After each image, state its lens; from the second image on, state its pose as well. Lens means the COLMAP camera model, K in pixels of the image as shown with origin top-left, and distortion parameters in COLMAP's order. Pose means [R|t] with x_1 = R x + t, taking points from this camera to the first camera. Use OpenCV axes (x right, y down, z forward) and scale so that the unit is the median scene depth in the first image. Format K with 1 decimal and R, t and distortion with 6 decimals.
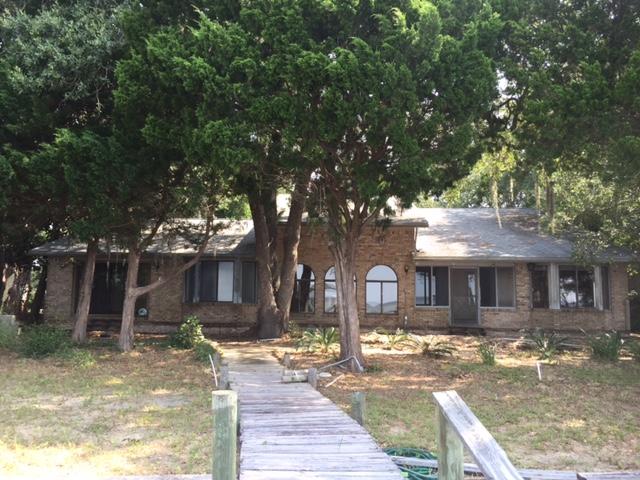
lens RADIAL K [[542.6, 0, 319.7], [0, 542.6, 239.8], [0, 0, 1]] dist [0.036633, 0.002828]
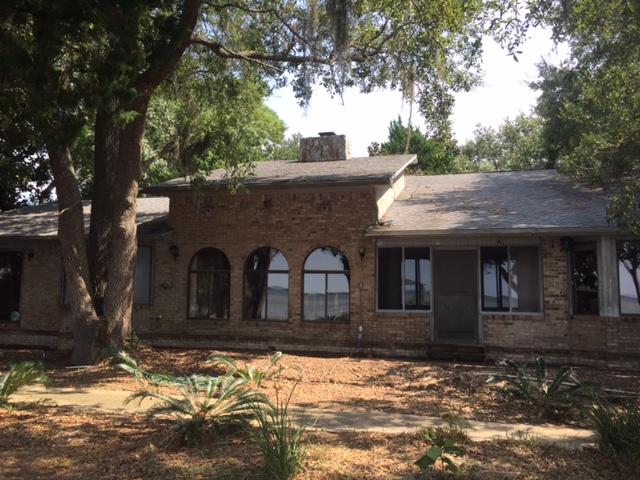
lens RADIAL K [[542.6, 0, 320.5], [0, 542.6, 240.3], [0, 0, 1]] dist [0.036633, 0.002828]
pose [[0.976847, -0.022429, -0.212758, 0.249936], [0.023193, 0.999730, 0.001092, 0.038033], [0.212677, -0.006001, 0.977104, 0.365576]]
